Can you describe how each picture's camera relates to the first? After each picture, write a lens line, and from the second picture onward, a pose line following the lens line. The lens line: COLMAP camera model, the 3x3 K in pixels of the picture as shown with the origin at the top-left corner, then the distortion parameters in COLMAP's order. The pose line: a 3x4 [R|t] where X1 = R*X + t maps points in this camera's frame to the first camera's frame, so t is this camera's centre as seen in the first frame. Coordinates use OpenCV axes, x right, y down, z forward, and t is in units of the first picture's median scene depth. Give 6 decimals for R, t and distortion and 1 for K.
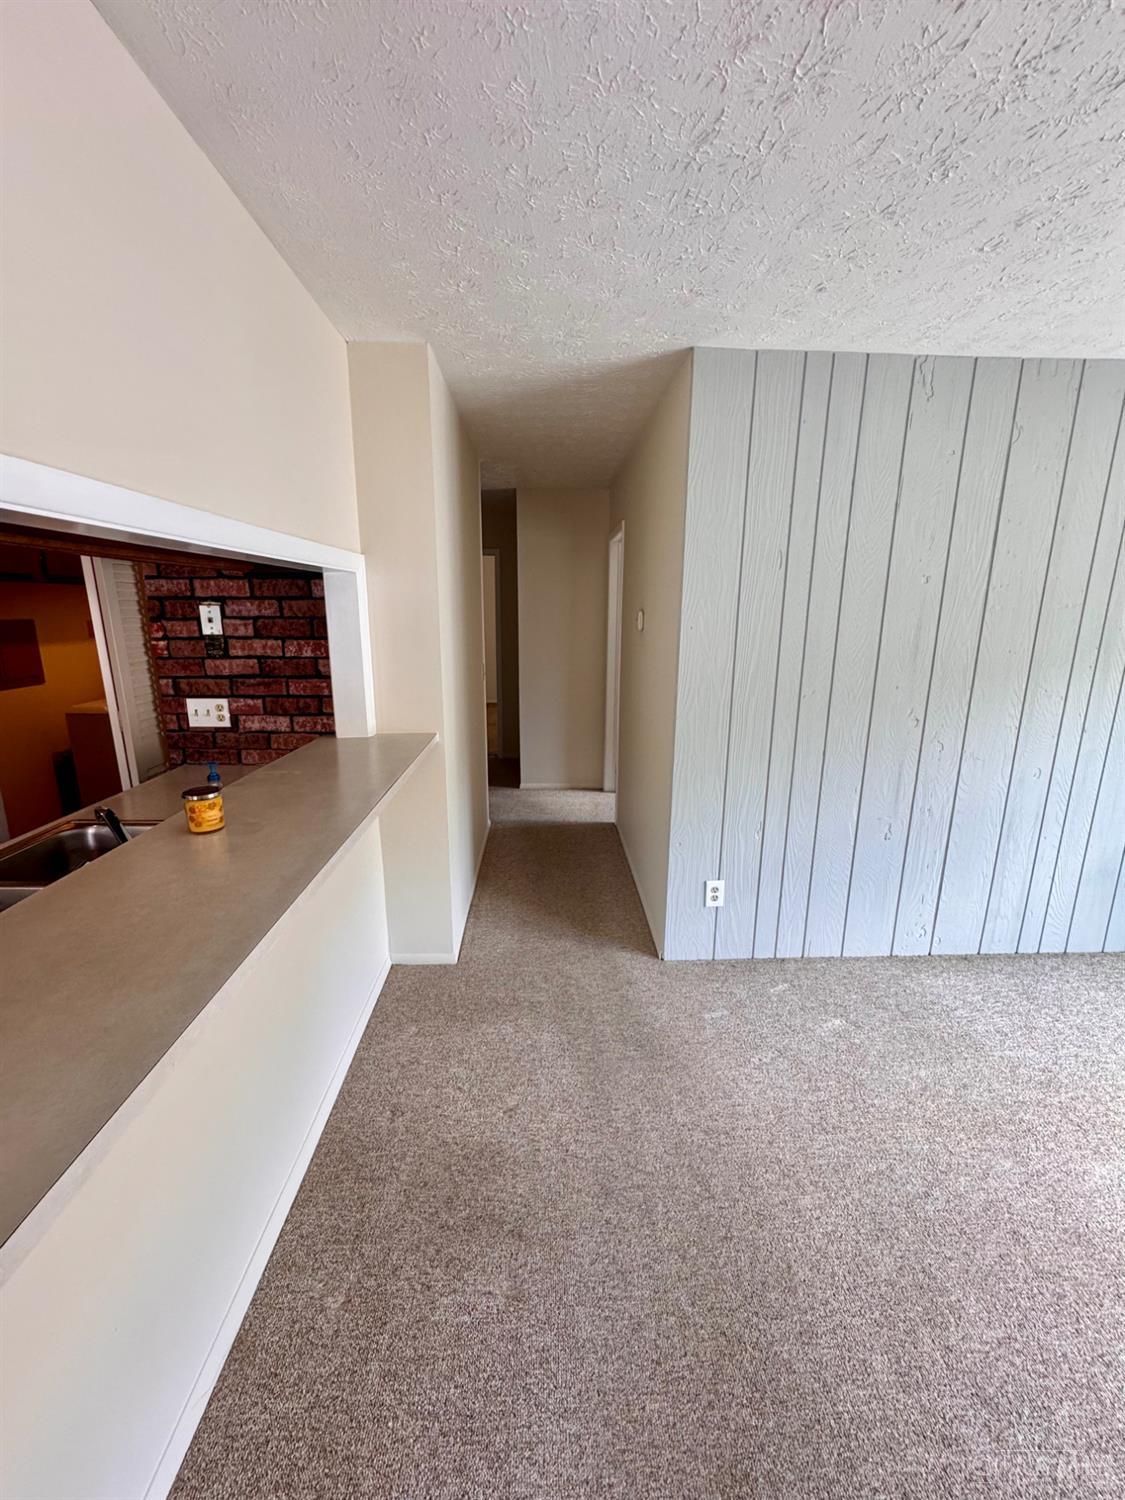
lens RADIAL K [[596.6, 0, 562.5], [0, 596.6, 750.0], [0, 0, 1]] dist [-0.008851, -0.000053]
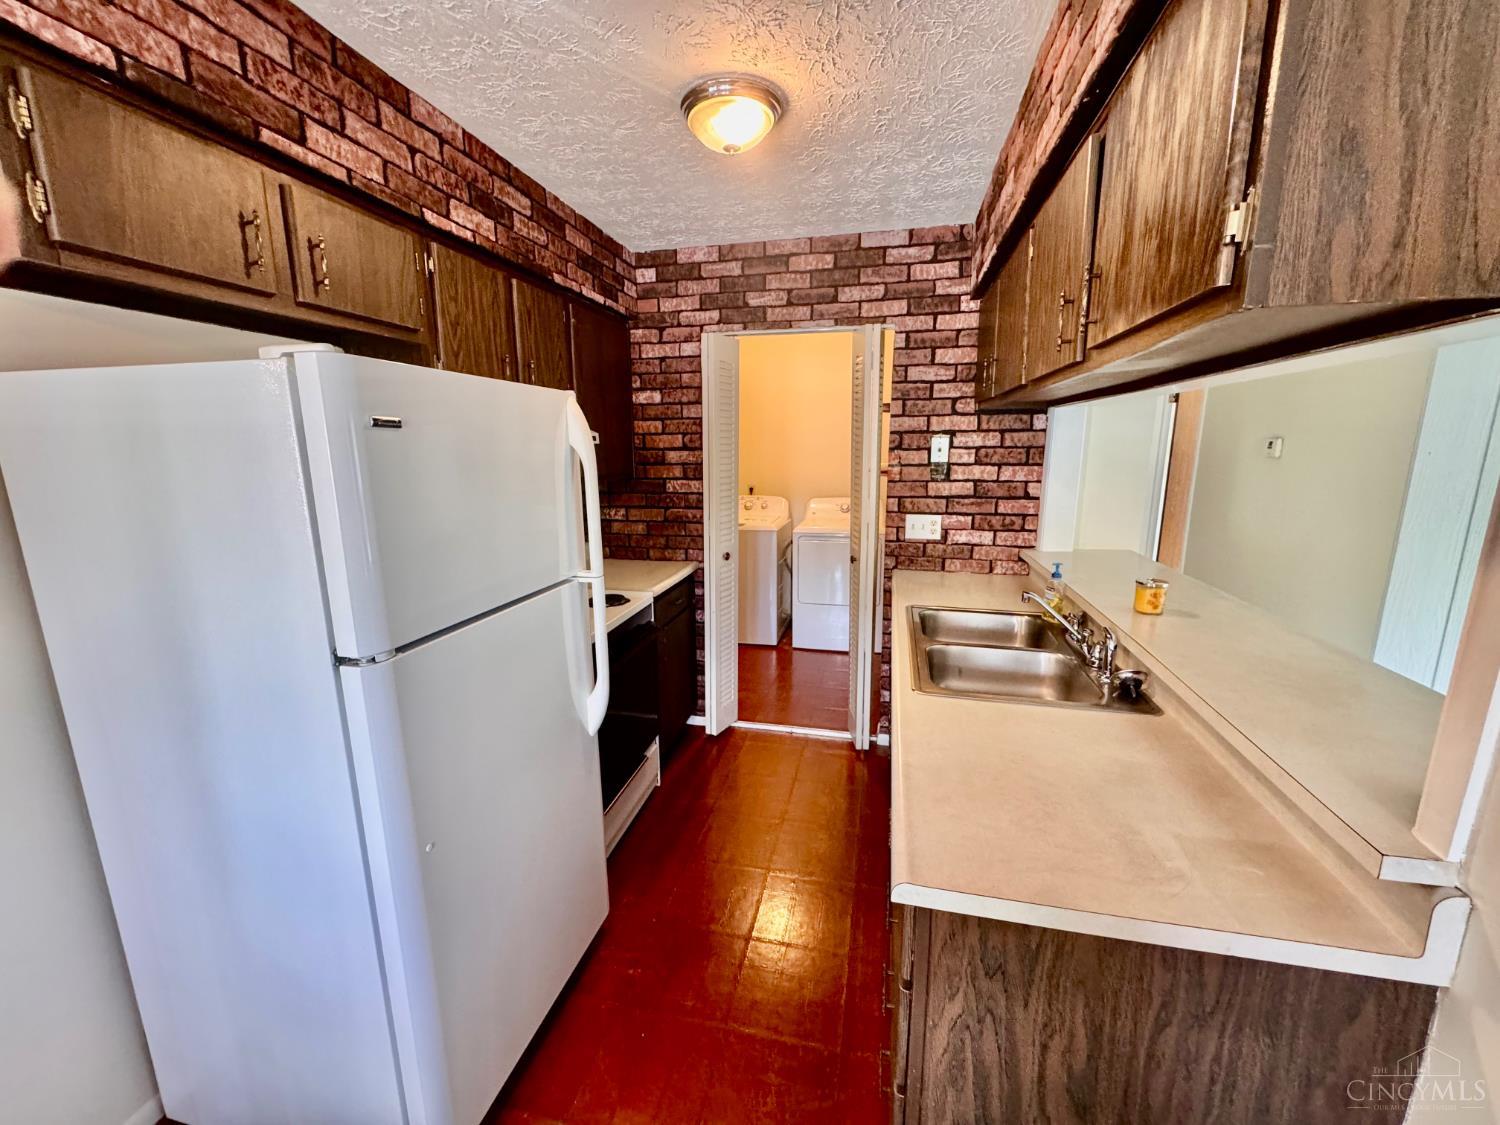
lens RADIAL K [[596.6, 0, 750.0], [0, 596.6, 562.5], [0, 0, 1]] dist [-0.008851, -0.000053]
pose [[0.964490, 0.037439, -0.261451, -0.627938], [-0.046741, 0.998473, -0.029448, 0.061768], [0.259949, 0.040622, 0.964767, -0.250424]]
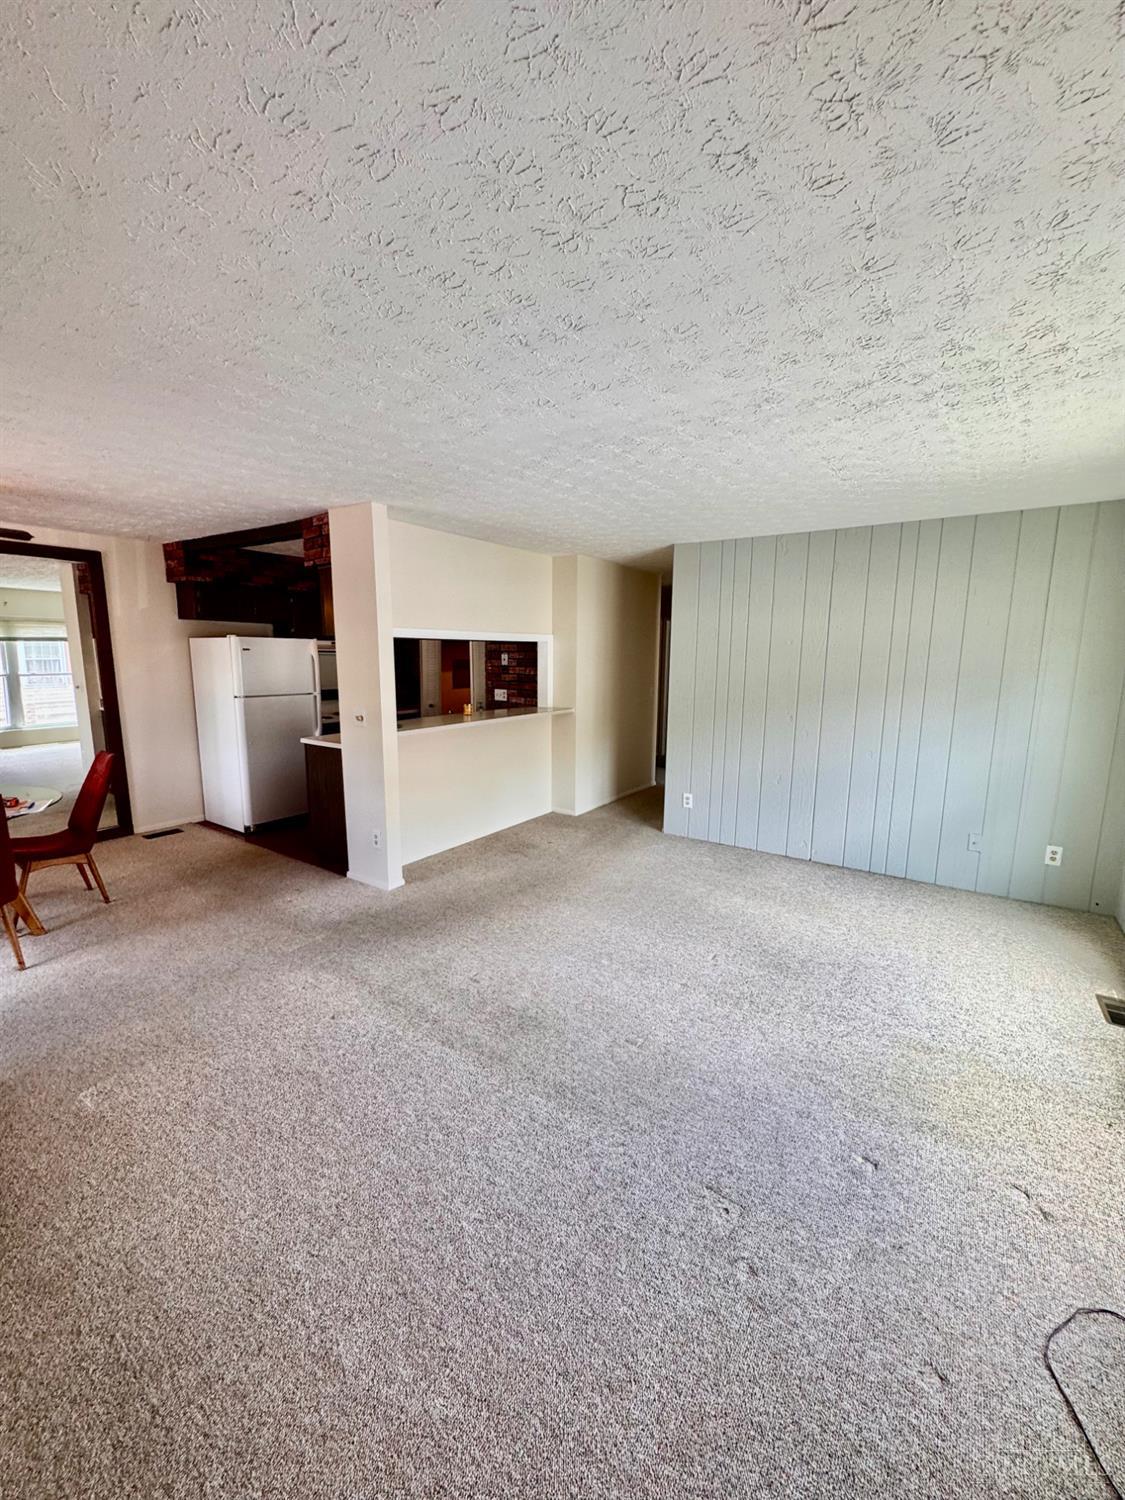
lens RADIAL K [[596.6, 0, 562.5], [0, 596.6, 750.0], [0, 0, 1]] dist [-0.008851, -0.000053]
pose [[0.804234, 0.098063, -0.586167, 1.193648], [-0.141723, 0.989484, -0.028911, 0.216932], [0.577168, 0.106324, 0.809674, -0.944432]]
